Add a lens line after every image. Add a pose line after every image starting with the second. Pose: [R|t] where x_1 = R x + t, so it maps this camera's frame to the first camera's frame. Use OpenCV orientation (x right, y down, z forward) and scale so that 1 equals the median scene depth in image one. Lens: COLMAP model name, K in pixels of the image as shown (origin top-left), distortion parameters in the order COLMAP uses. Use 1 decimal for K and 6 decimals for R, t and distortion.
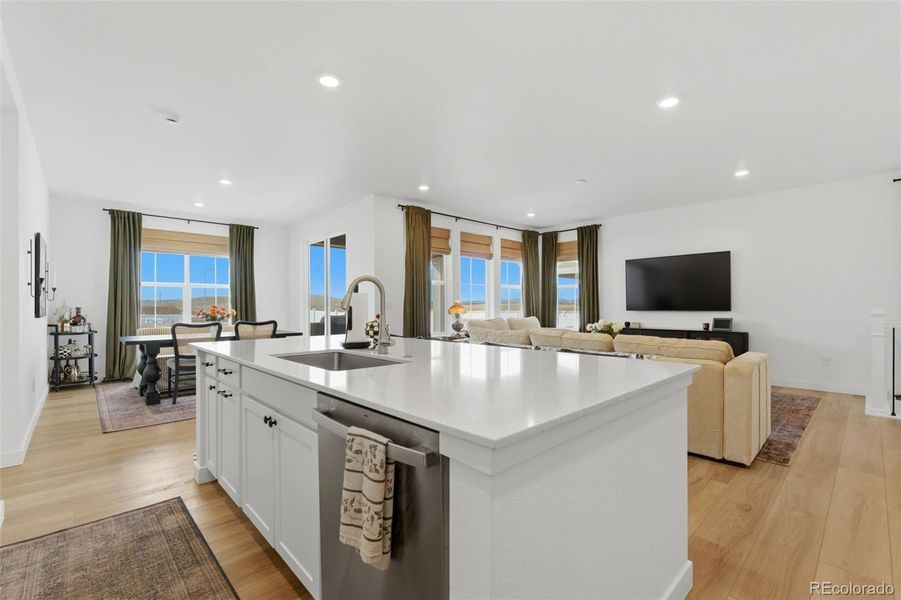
lens RADIAL K [[397.8, 0, 449.3], [0, 397.8, 308.5], [0, 0, 1]] dist [-0.011746, 0.003619]
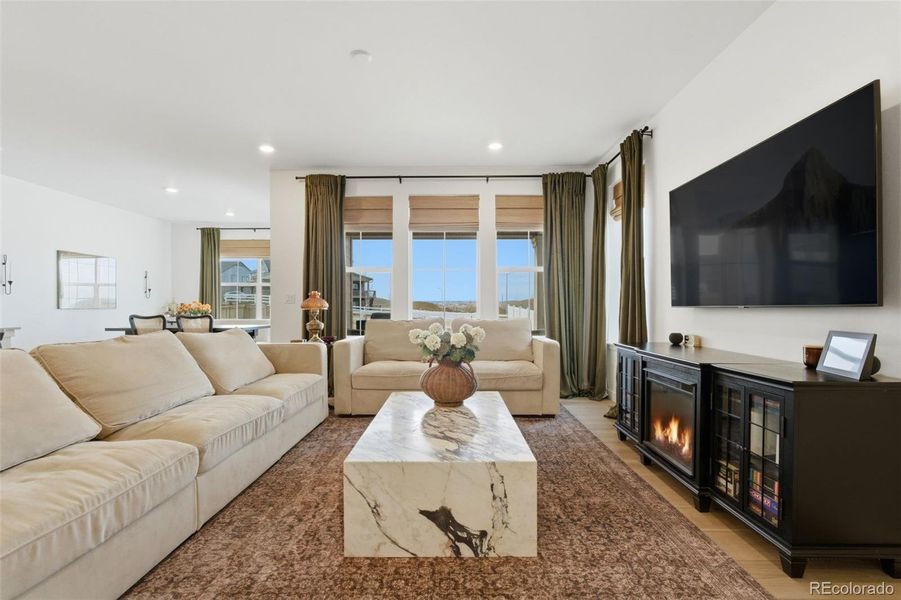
lens RADIAL K [[419.3, 0, 449.2], [0, 419.3, 304.4], [0, 0, 1]] dist [-0.009958, -0.000473]
pose [[0.722139, -0.002480, -0.691743, 0.588130], [-0.005965, 0.999934, -0.009812, 0.007427], [0.691722, 0.011212, 0.722077, 0.501294]]
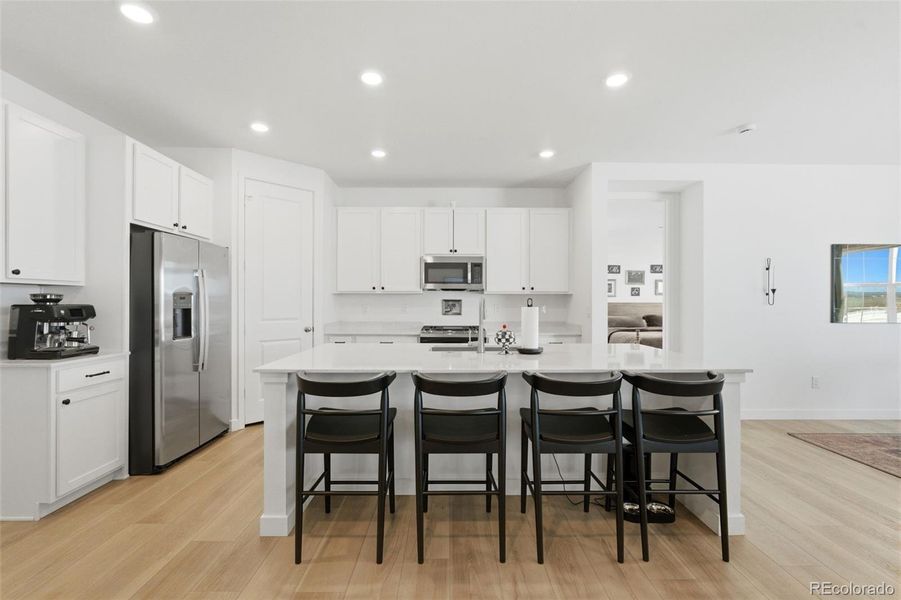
lens RADIAL K [[397.8, 0, 449.3], [0, 397.8, 304.2], [0, 0, 1]] dist [-0.011746, 0.003619]
pose [[-0.680774, 0.006223, -0.732467, 0.263300], [-0.008985, 0.999818, 0.016845, -0.020671], [0.732439, 0.018049, -0.680594, 0.540428]]
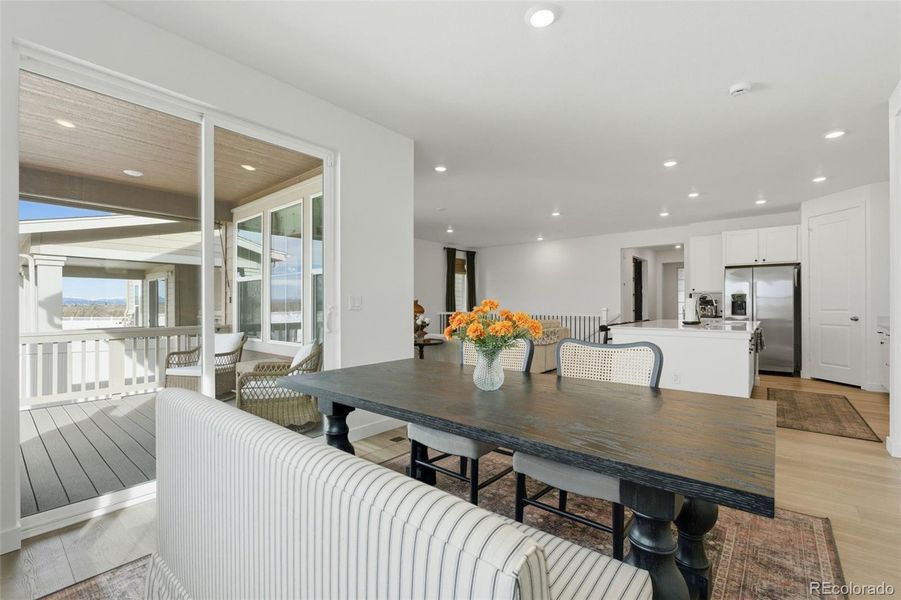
lens RADIAL K [[397.8, 0, 451.0], [0, 397.8, 303.3], [0, 0, 1]] dist [-0.011746, 0.003619]
pose [[-0.125810, 0.004155, 0.992046, -0.712488], [0.010747, 0.999938, -0.002825, -0.005670], [-0.991996, 0.010307, -0.125846, 0.834285]]
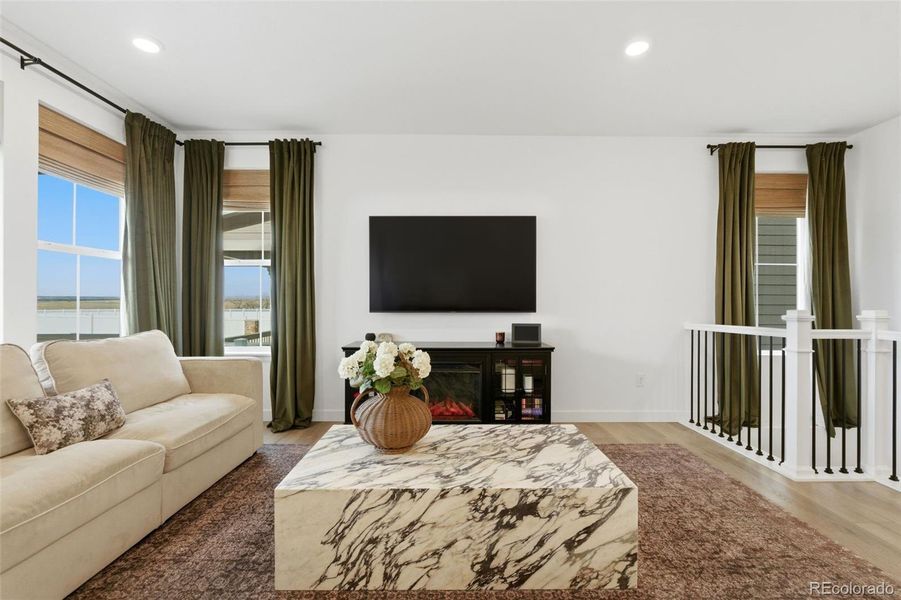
lens RADIAL K [[397.8, 0, 453.9], [0, 397.8, 300.7], [0, 0, 1]] dist [-0.011746, 0.003619]
pose [[0.679531, 0.006089, 0.733622, 0.134269], [0.003765, 0.999923, -0.011786, -0.004276], [-0.733638, 0.010771, 0.679456, 0.561808]]
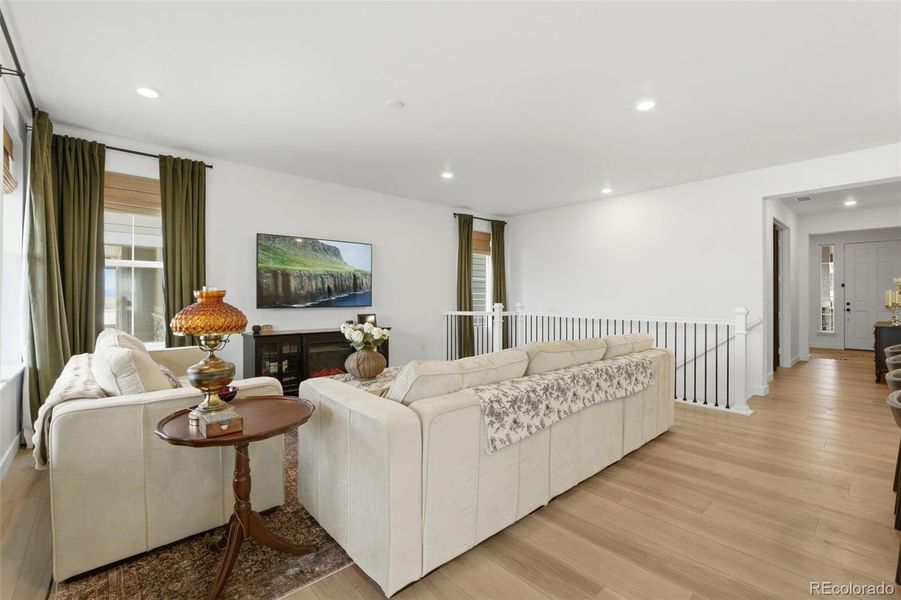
lens RADIAL K [[397.8, 0, 448.1], [0, 397.8, 296.6], [0, 0, 1]] dist [-0.011746, 0.003619]
pose [[0.025999, 0.005493, 0.999647, -0.215741], [0.009677, 0.999937, -0.005746, -0.008224], [-0.999615, 0.009823, 0.025945, 0.662089]]
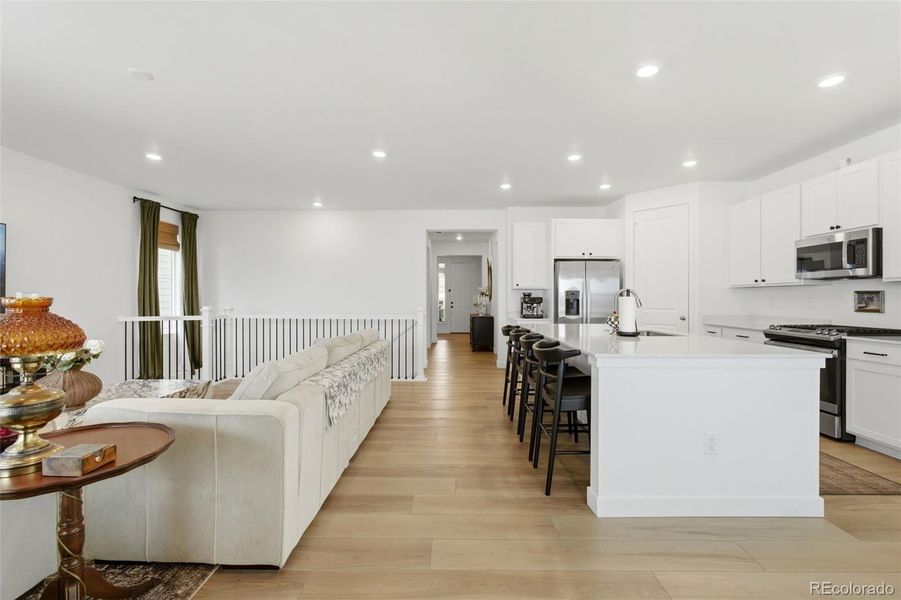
lens RADIAL K [[397.8, 0, 449.9], [0, 397.8, 298.0], [0, 0, 1]] dist [-0.011746, 0.003619]
pose [[-0.721651, 0.002412, 0.692253, -0.247009], [0.007552, 0.999962, 0.004389, -0.013910], [-0.692216, 0.008395, -0.721642, 0.806849]]
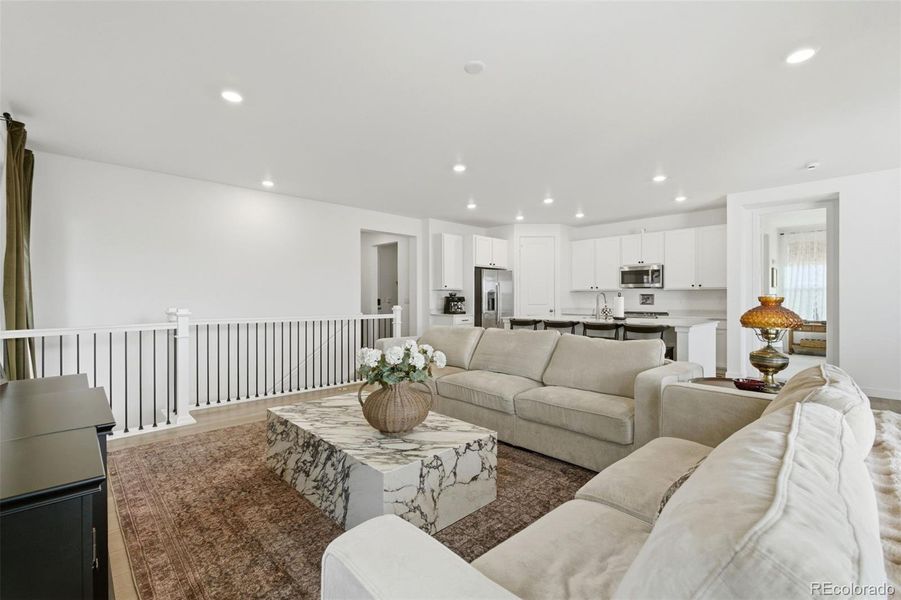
lens RADIAL K [[397.8, 0, 449.5], [0, 397.8, 298.4], [0, 0, 1]] dist [-0.011746, 0.003619]
pose [[-0.999886, 0.001819, -0.014963, 0.275017], [0.001657, 0.999940, 0.010827, -0.017791], [0.014982, 0.010801, -0.999829, 1.122859]]
